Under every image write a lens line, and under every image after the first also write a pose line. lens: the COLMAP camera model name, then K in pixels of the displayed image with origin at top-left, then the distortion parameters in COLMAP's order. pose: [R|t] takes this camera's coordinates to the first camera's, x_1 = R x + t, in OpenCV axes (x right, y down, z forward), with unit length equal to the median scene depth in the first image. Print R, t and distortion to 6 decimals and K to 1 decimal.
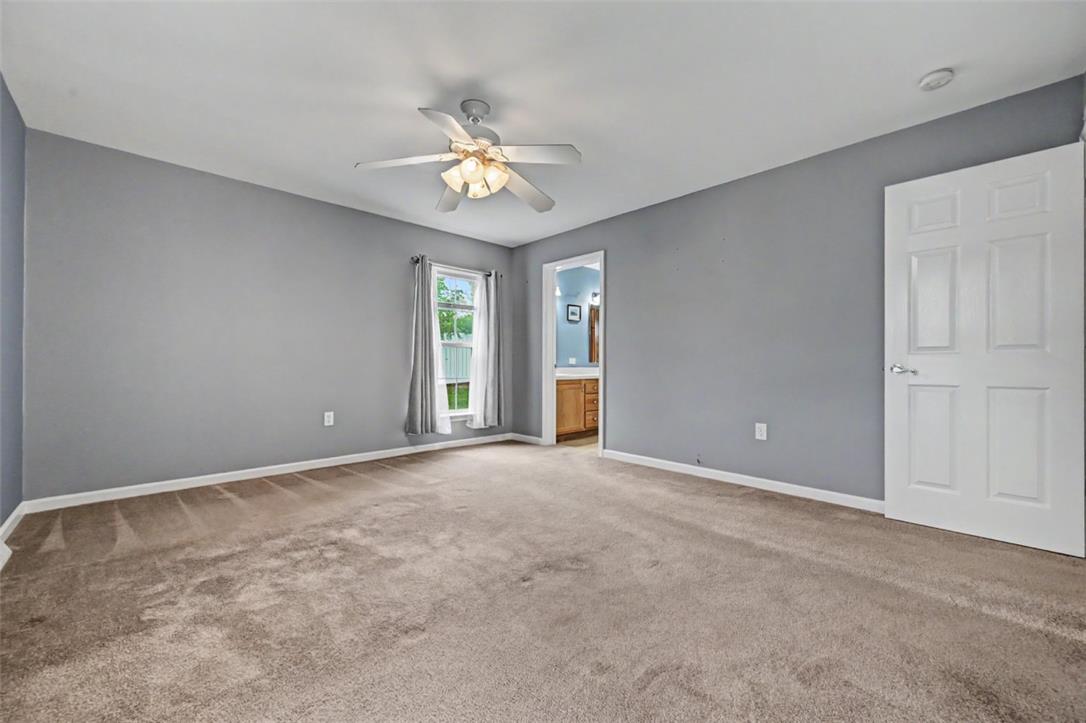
lens RADIAL K [[428.9, 0, 540.2], [0, 428.9, 361.8], [0, 0, 1]] dist [0.000955, 0.000270]
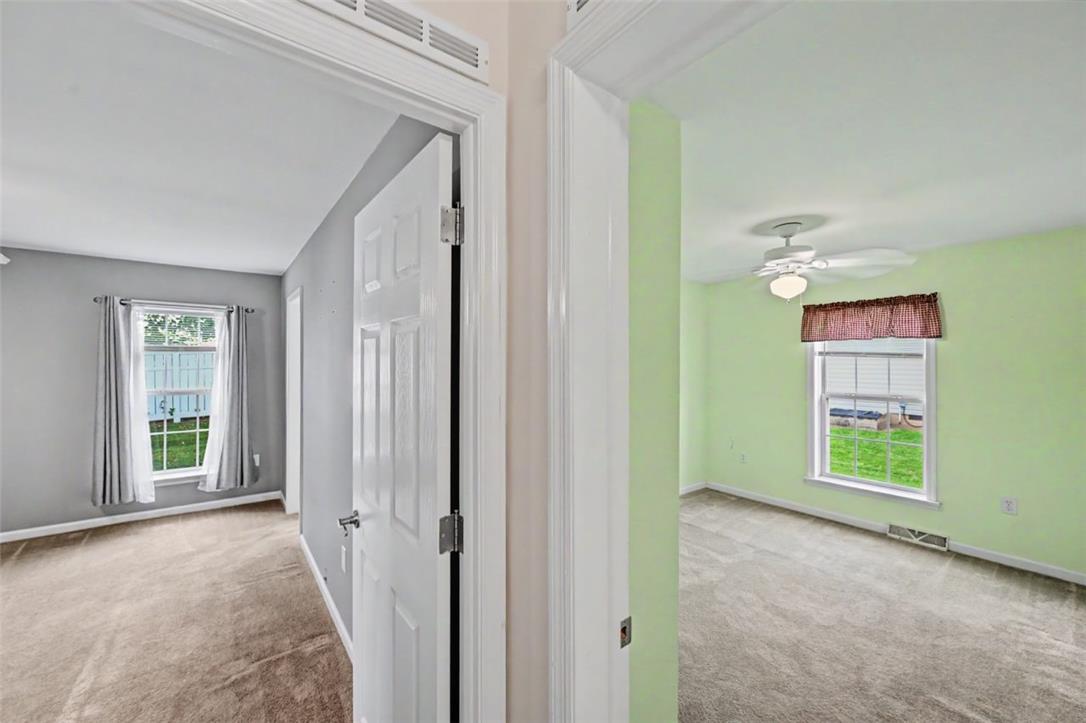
lens RADIAL K [[428.9, 0, 545.0], [0, 428.9, 363.5], [0, 0, 1]] dist [0.000955, 0.000270]
pose [[0.992994, 0.000811, -0.118164, 0.663856], [0.000441, 0.999944, 0.010568, -0.117572], [0.118166, -0.010546, 0.992938, 0.245384]]
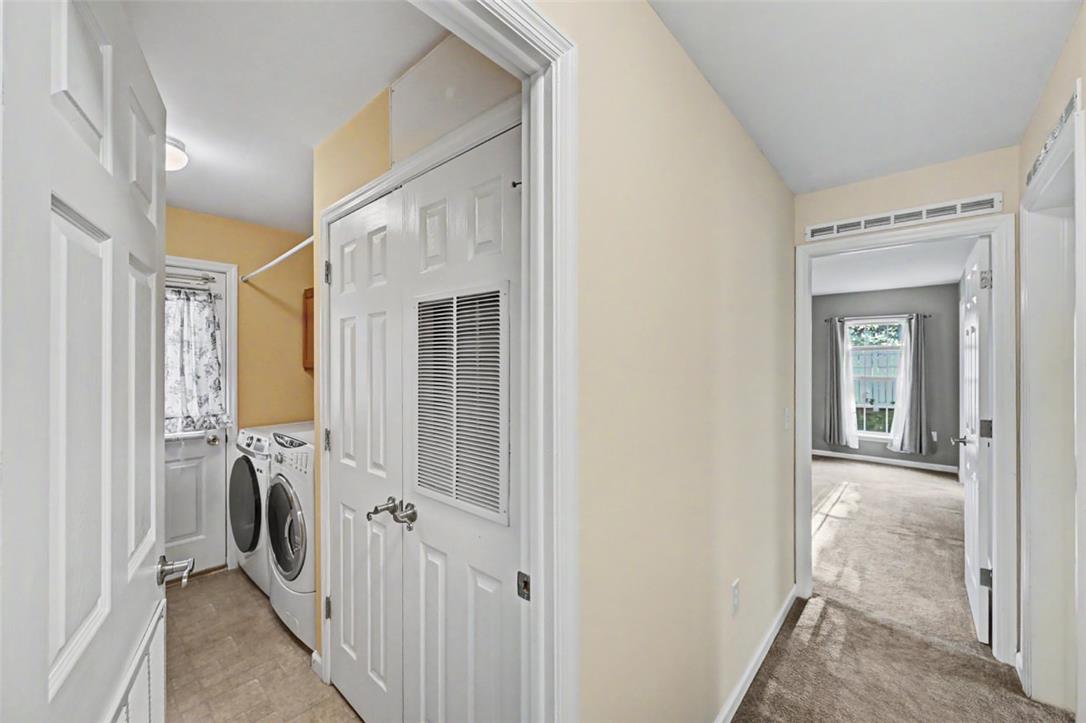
lens RADIAL K [[428.9, 0, 540.9], [0, 428.9, 362.7], [0, 0, 1]] dist [0.000955, 0.000270]
pose [[0.076148, -0.002713, -0.997093, 1.020781], [0.009107, 0.999956, -0.002025, -0.101957], [0.997055, -0.008926, 0.076169, -0.060804]]
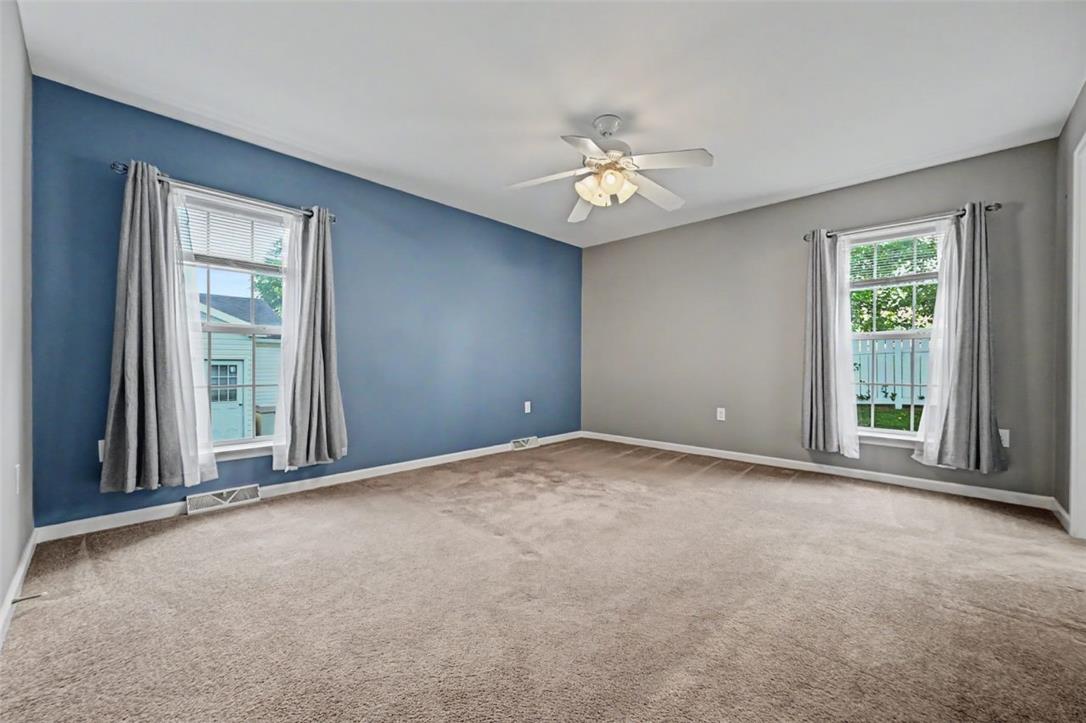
lens RADIAL K [[428.9, 0, 542.4], [0, 428.9, 363.5], [0, 0, 1]] dist [0.000955, 0.000270]
pose [[0.042036, -0.005192, -0.999103, 0.496290], [0.001548, 0.999986, -0.005132, 0.007344], [0.999115, -0.001331, 0.042043, 0.432578]]
